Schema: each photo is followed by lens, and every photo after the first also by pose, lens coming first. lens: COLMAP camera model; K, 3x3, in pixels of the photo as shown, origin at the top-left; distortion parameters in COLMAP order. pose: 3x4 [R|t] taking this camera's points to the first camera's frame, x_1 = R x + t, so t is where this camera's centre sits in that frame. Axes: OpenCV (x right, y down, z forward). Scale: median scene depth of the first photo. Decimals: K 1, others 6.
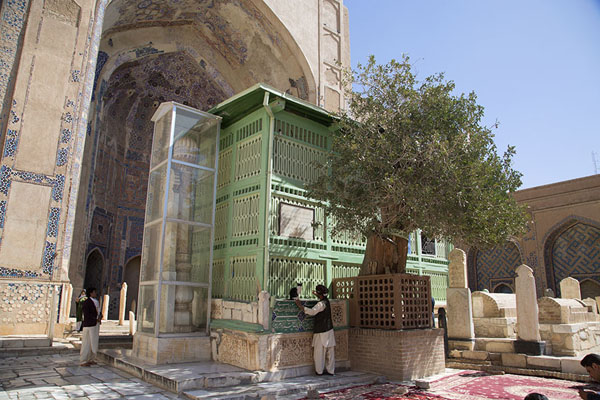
lens RADIAL K [[410.1, 0, 295.6], [0, 410.1, 205.5], [0, 0, 1]] dist [-0.087081, 0.030529]
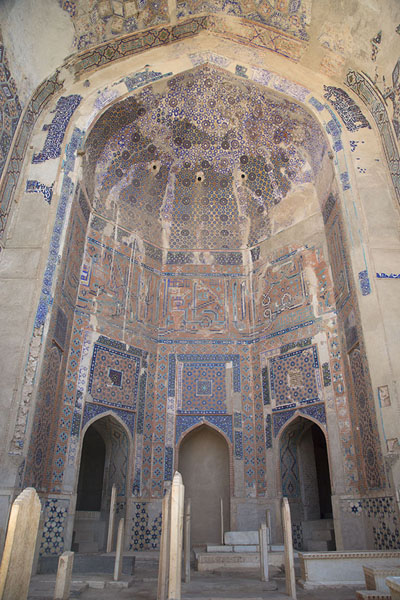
lens RADIAL K [[410.1, 0, 203.3], [0, 410.1, 297.2], [0, 0, 1]] dist [-0.087081, 0.030529]
pose [[0.785380, -0.298835, -0.542104, -0.057178], [0.150989, 0.941783, -0.300412, 0.131258], [0.600318, 0.154086, 0.784778, 0.583600]]
